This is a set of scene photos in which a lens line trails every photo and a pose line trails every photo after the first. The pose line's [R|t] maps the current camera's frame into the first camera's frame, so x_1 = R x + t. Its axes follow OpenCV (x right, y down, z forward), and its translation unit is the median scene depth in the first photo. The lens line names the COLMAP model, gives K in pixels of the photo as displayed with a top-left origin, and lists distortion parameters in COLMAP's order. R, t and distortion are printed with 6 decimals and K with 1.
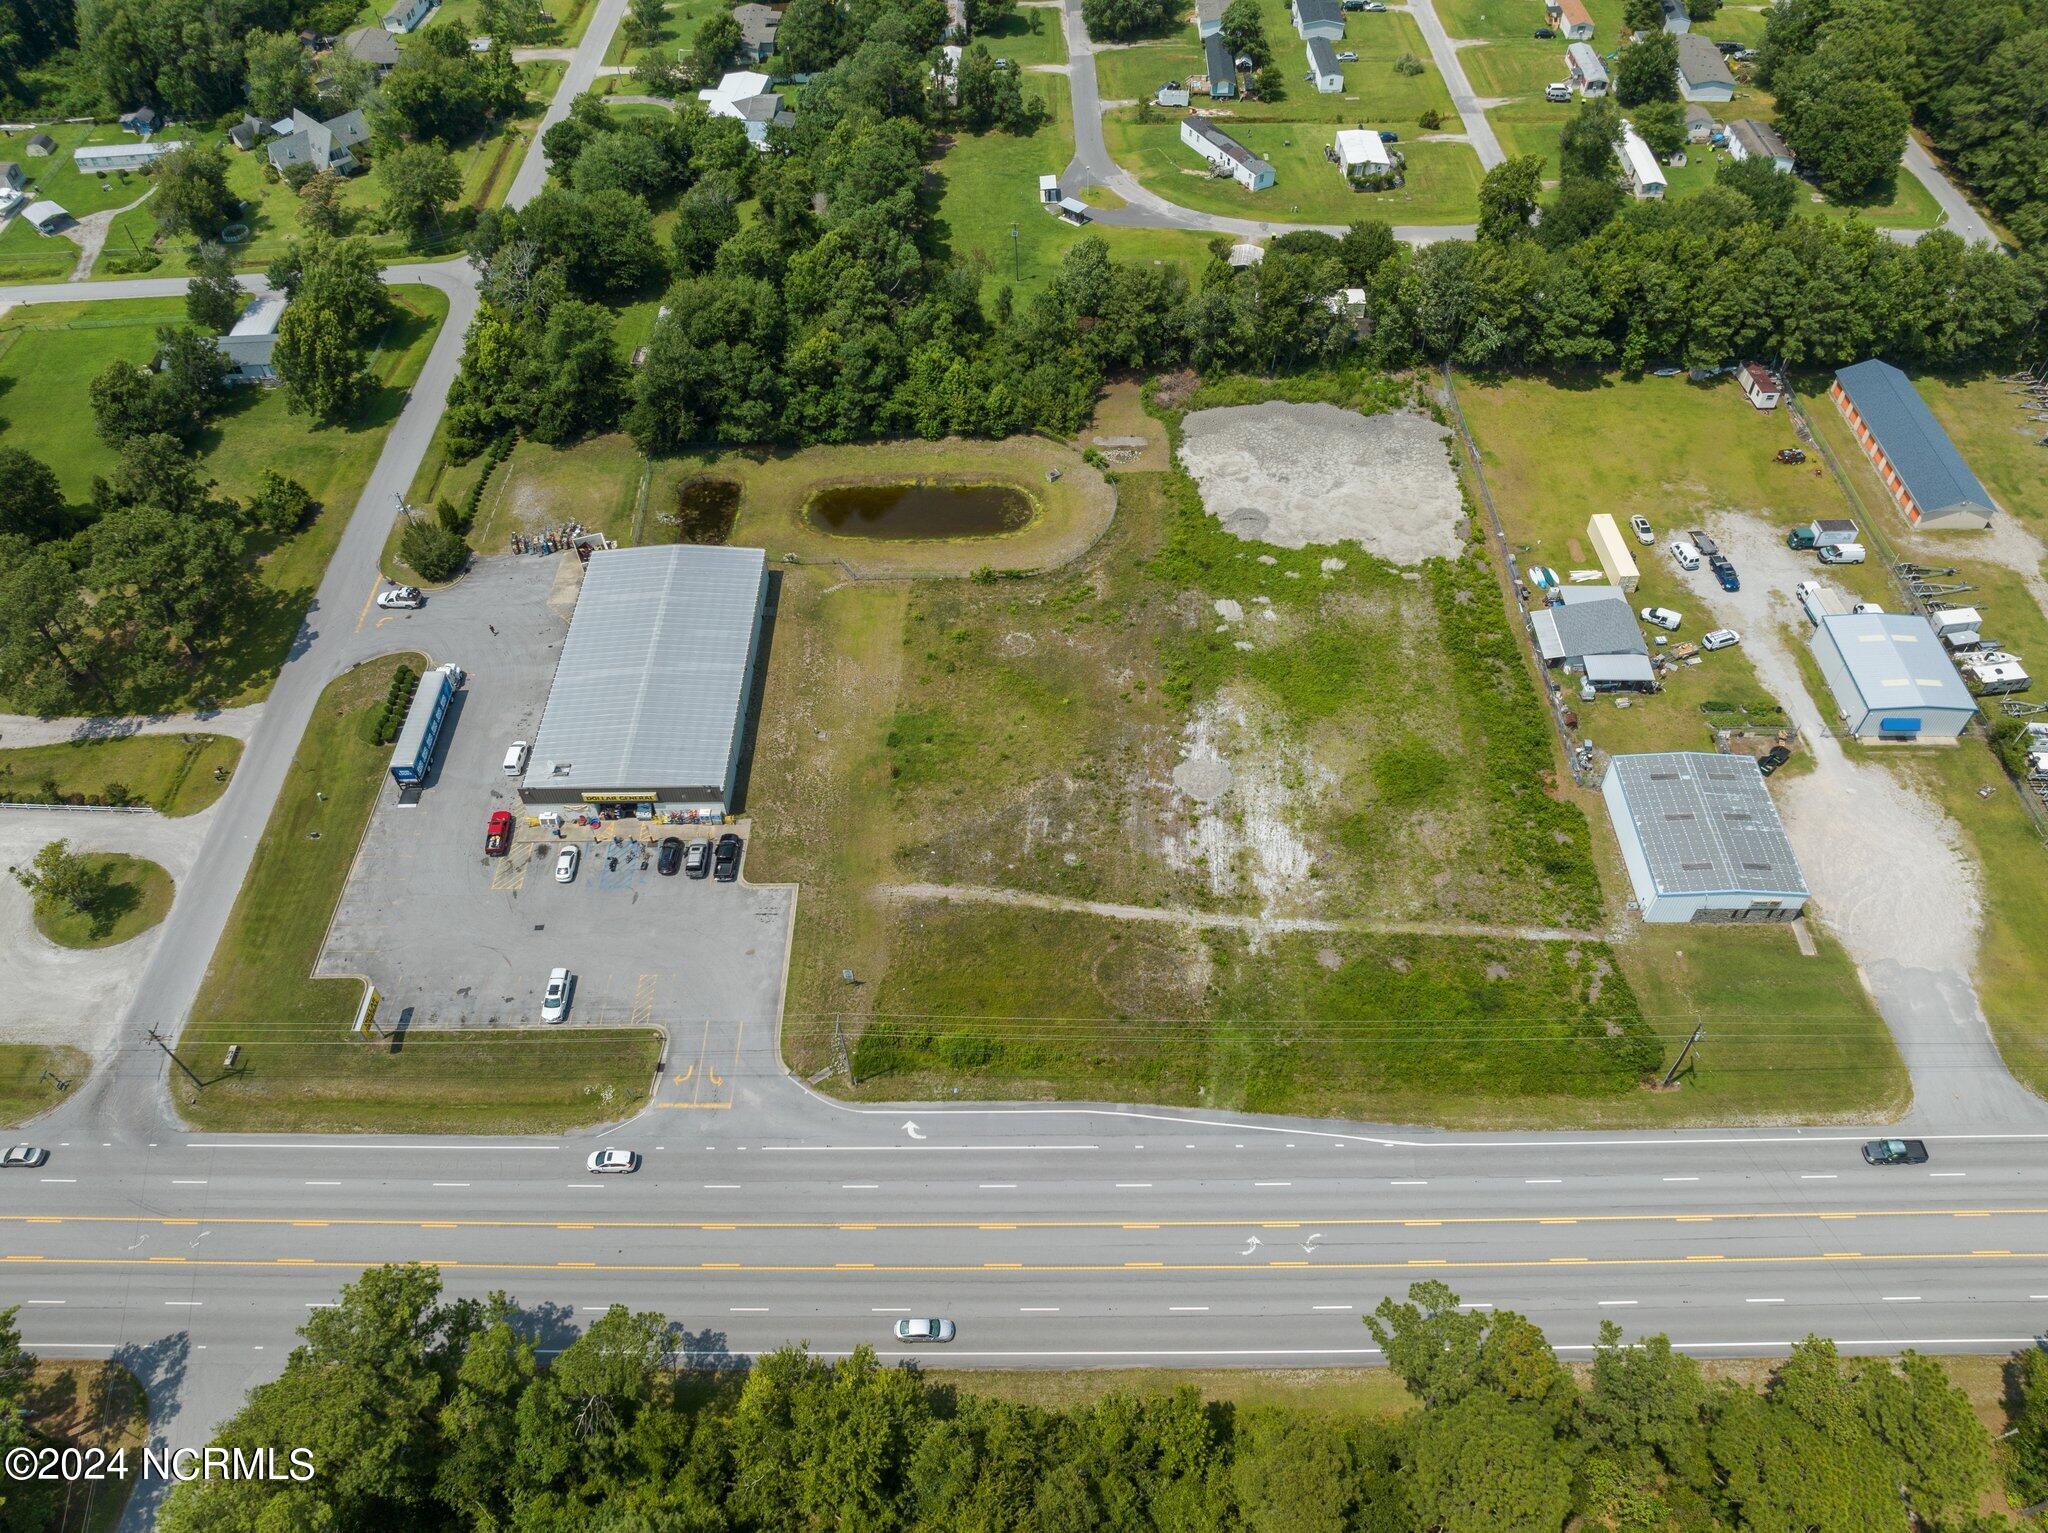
lens RADIAL K [[1434.6, 0, 1025.6], [0, 1434.6, 751.0], [0, 0, 1]] dist [-0.009998, -0.056381]
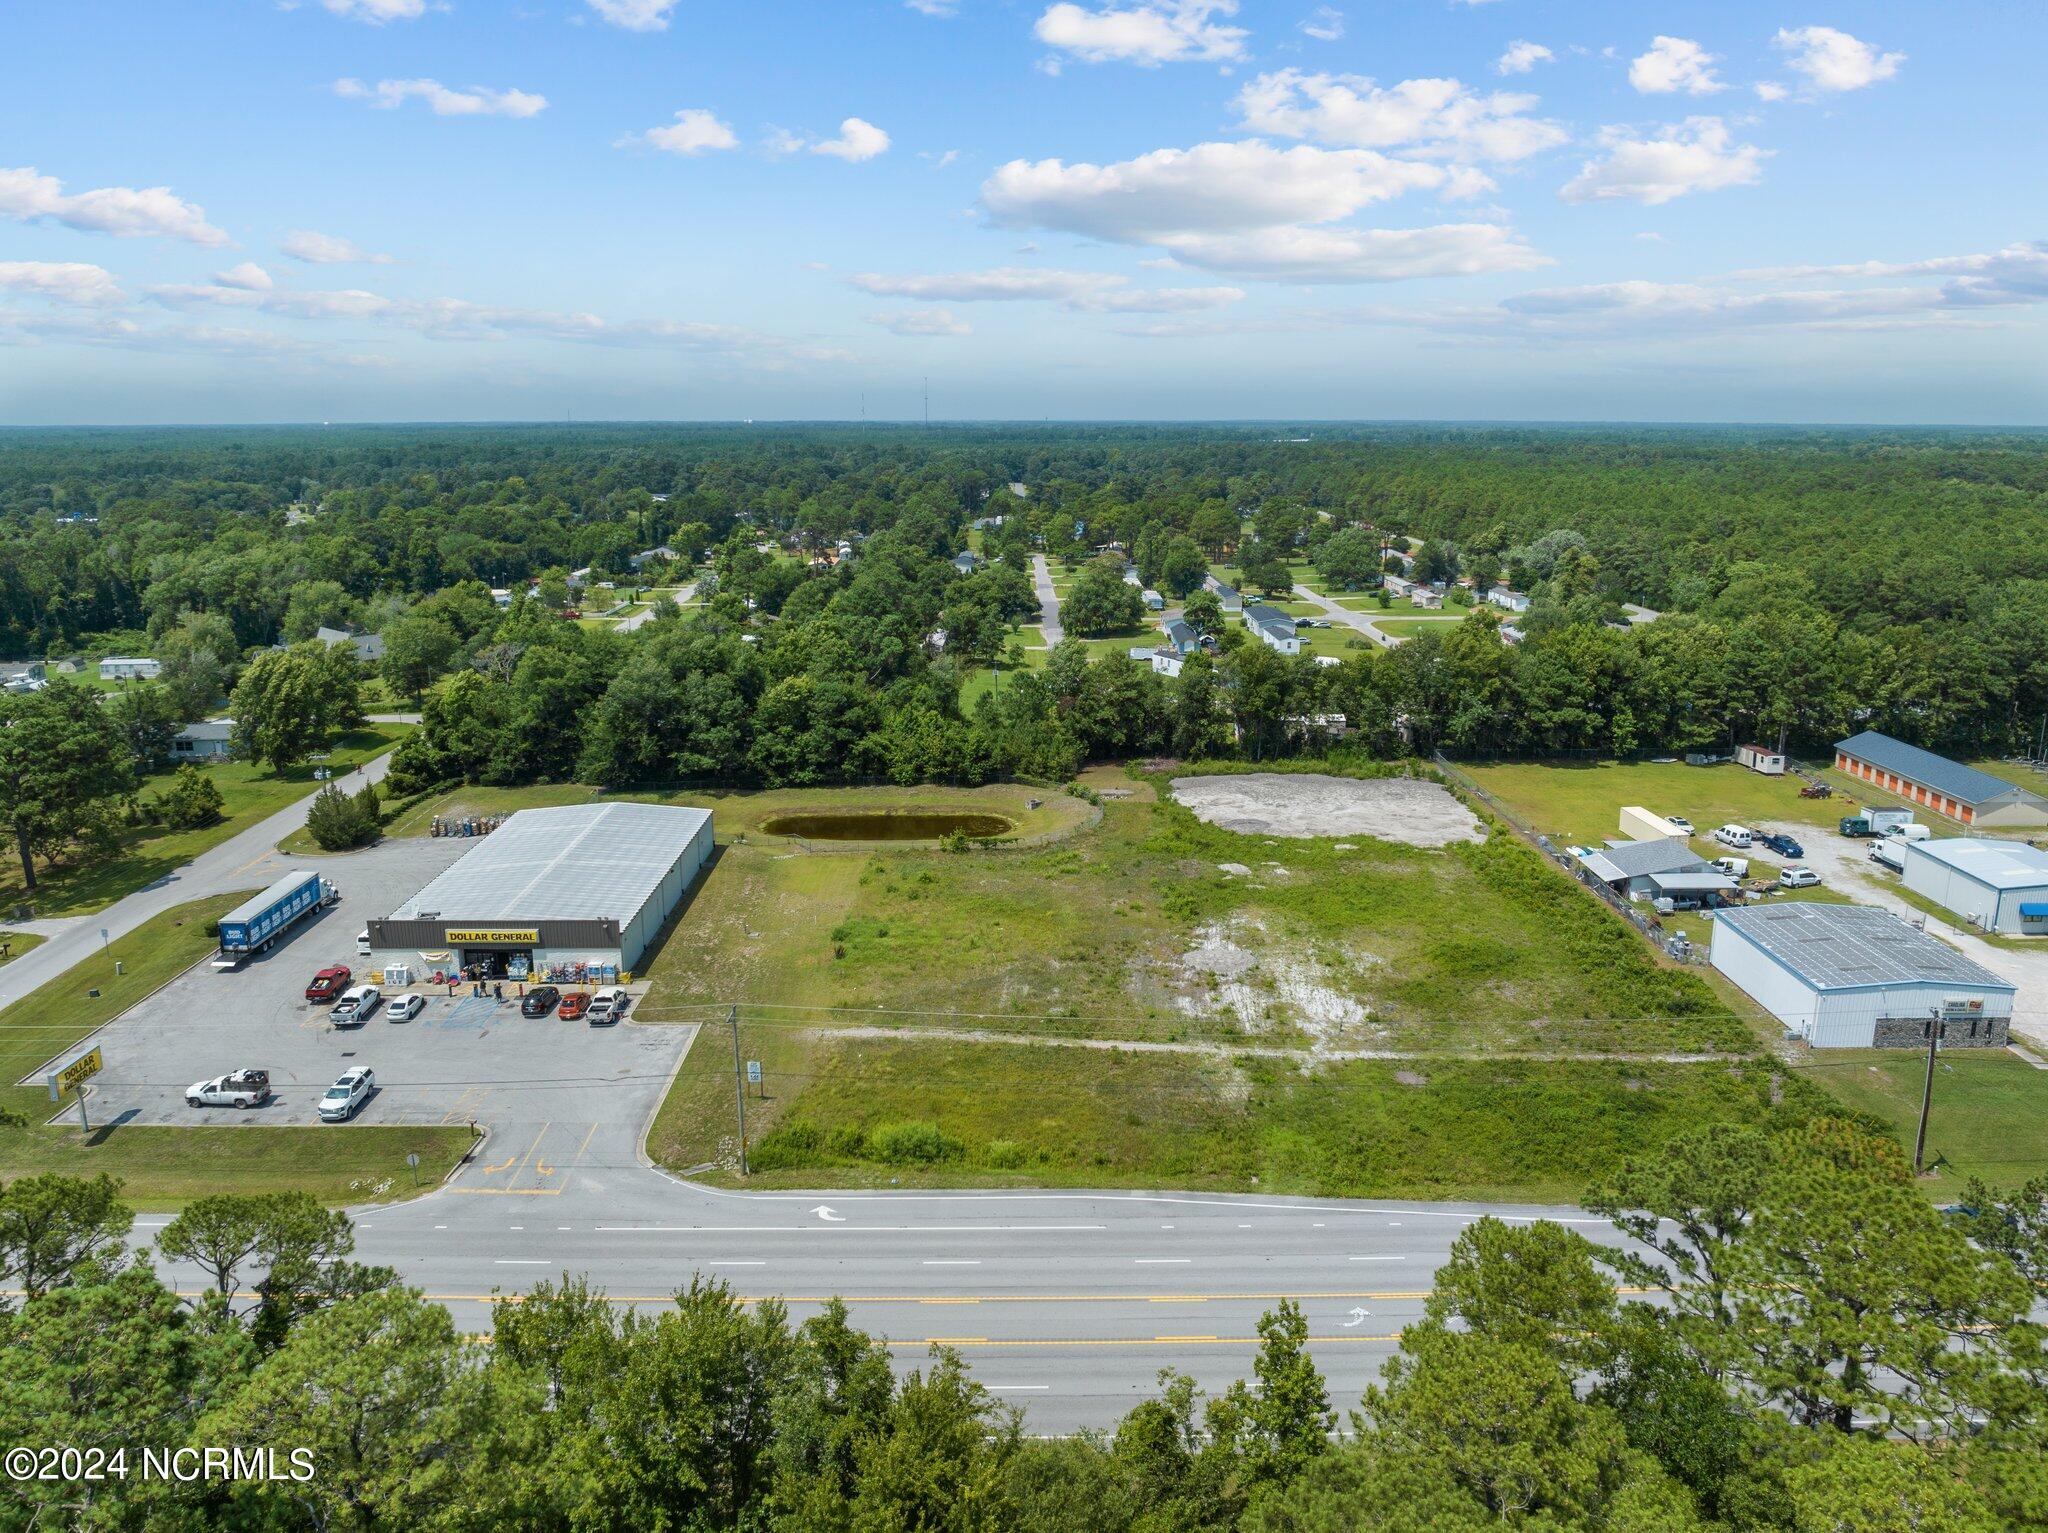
lens RADIAL K [[1434.6, 0, 1025.6], [0, 1434.6, 751.0], [0, 0, 1]] dist [-0.009998, -0.056381]
pose [[0.999899, 0.008074, 0.011672, 0.003612], [0.000203, 0.814176, -0.580617, 0.393942], [-0.014191, 0.580561, 0.814093, 0.275628]]
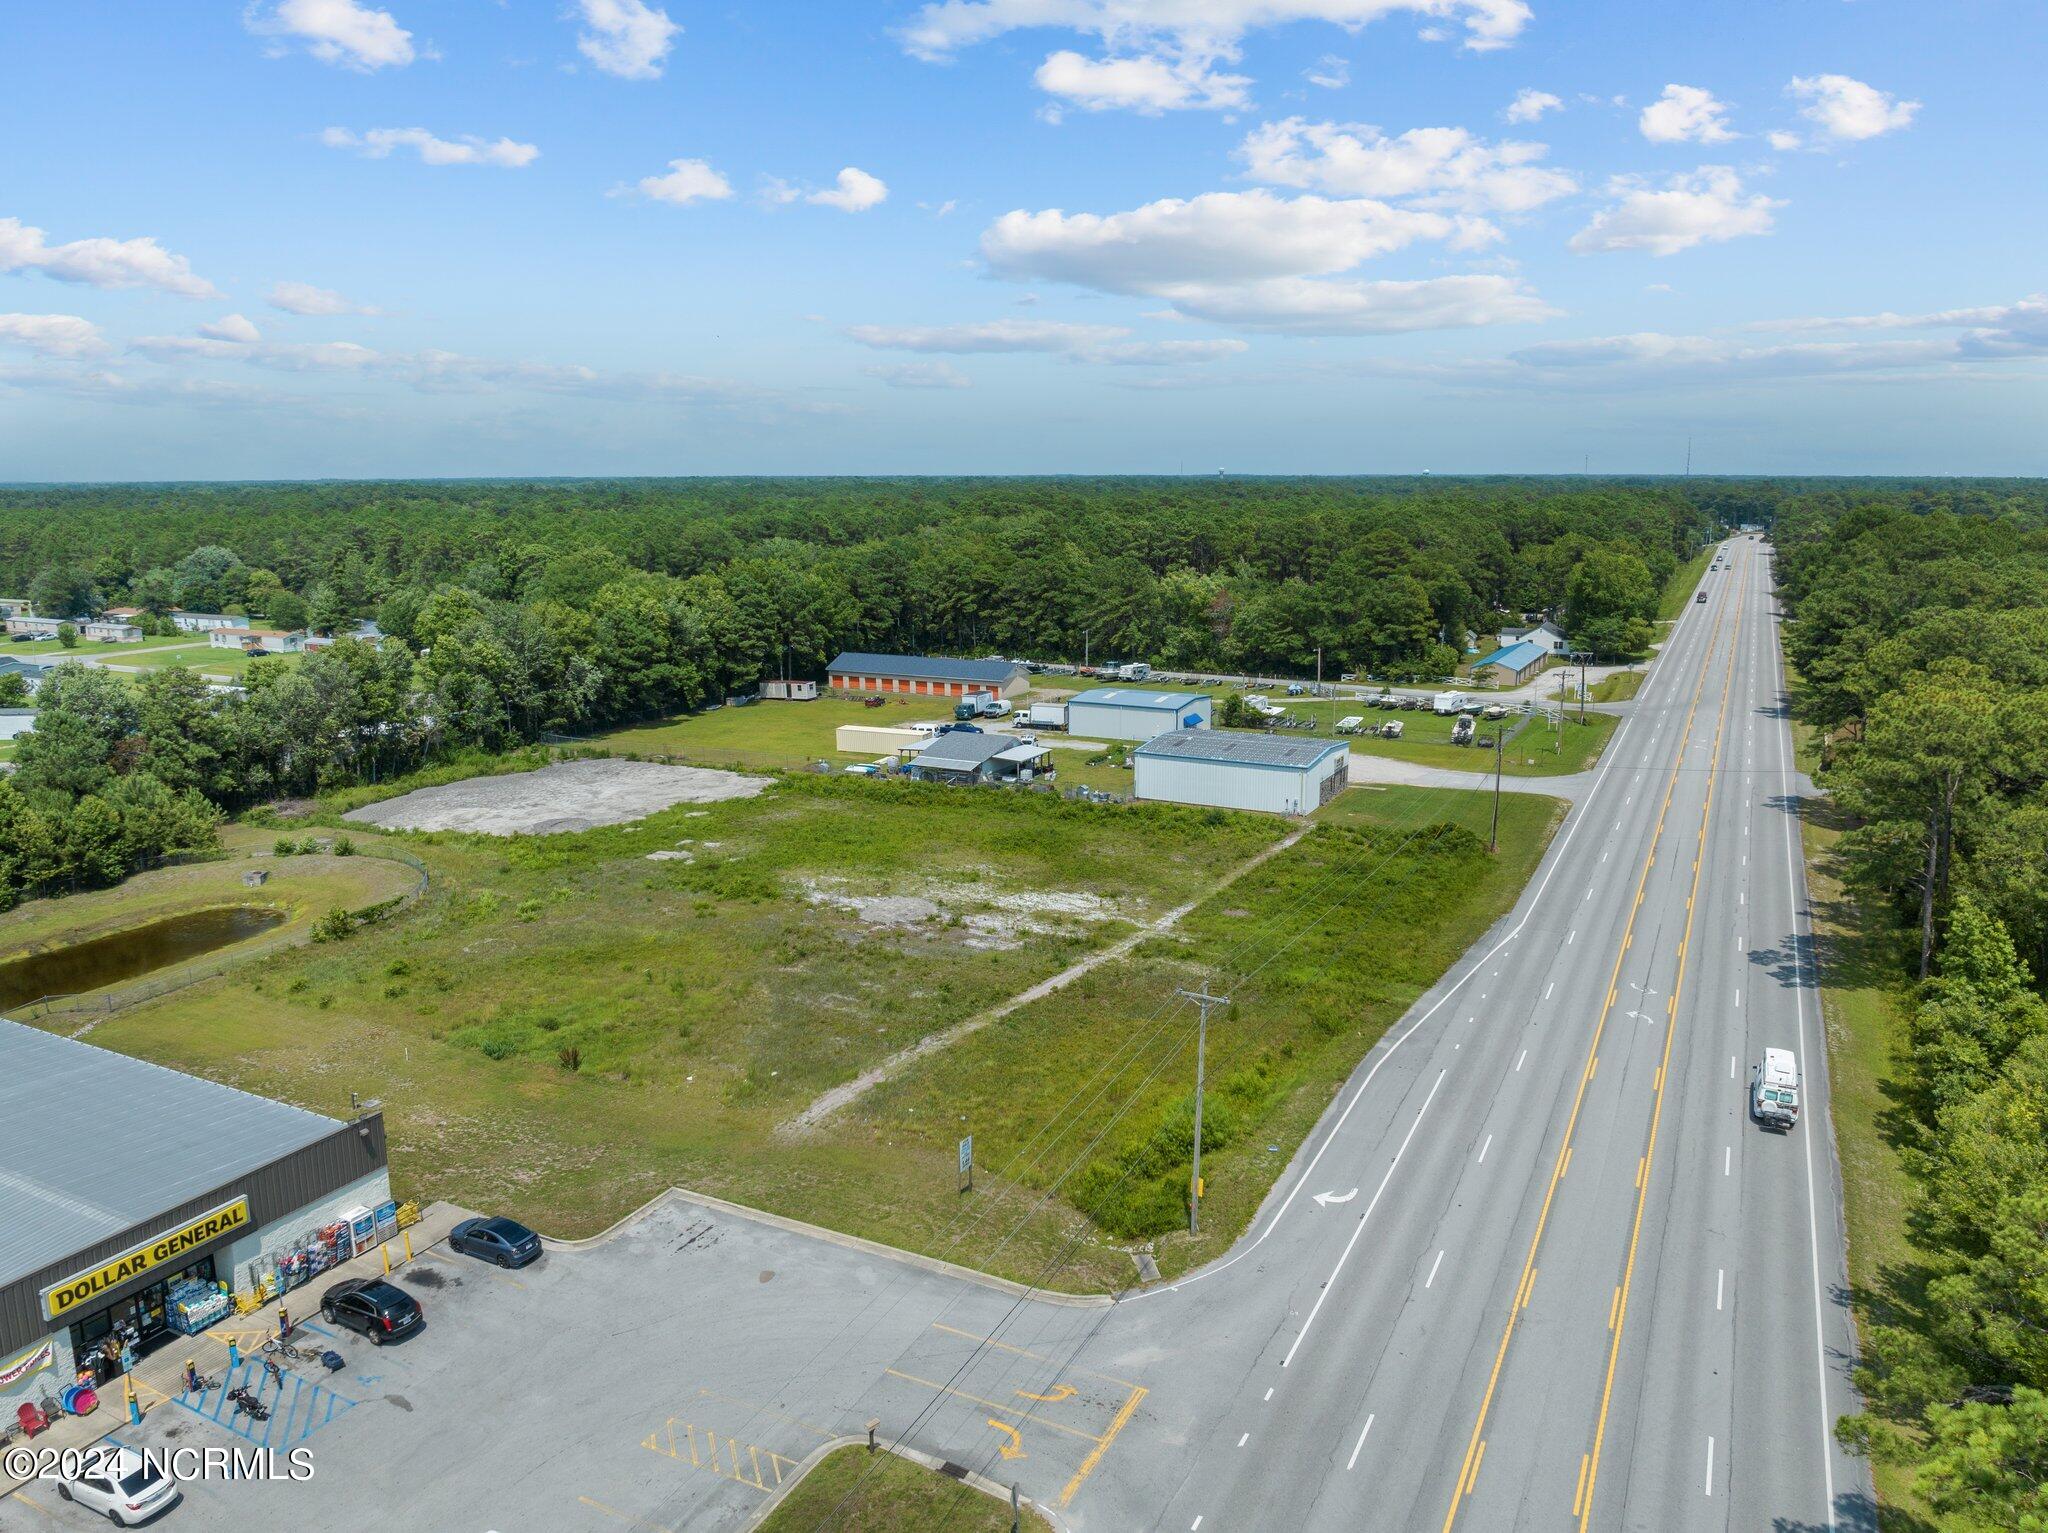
lens RADIAL K [[1452.4, 0, 1024.3], [0, 1452.4, 652.2], [0, 0, 1]] dist [-0.025970, 0.002799]
pose [[0.451421, -0.100562, 0.886626, -0.464516], [0.668776, 0.695931, -0.261570, 0.158162], [-0.590727, 0.711032, 0.381412, 0.607046]]
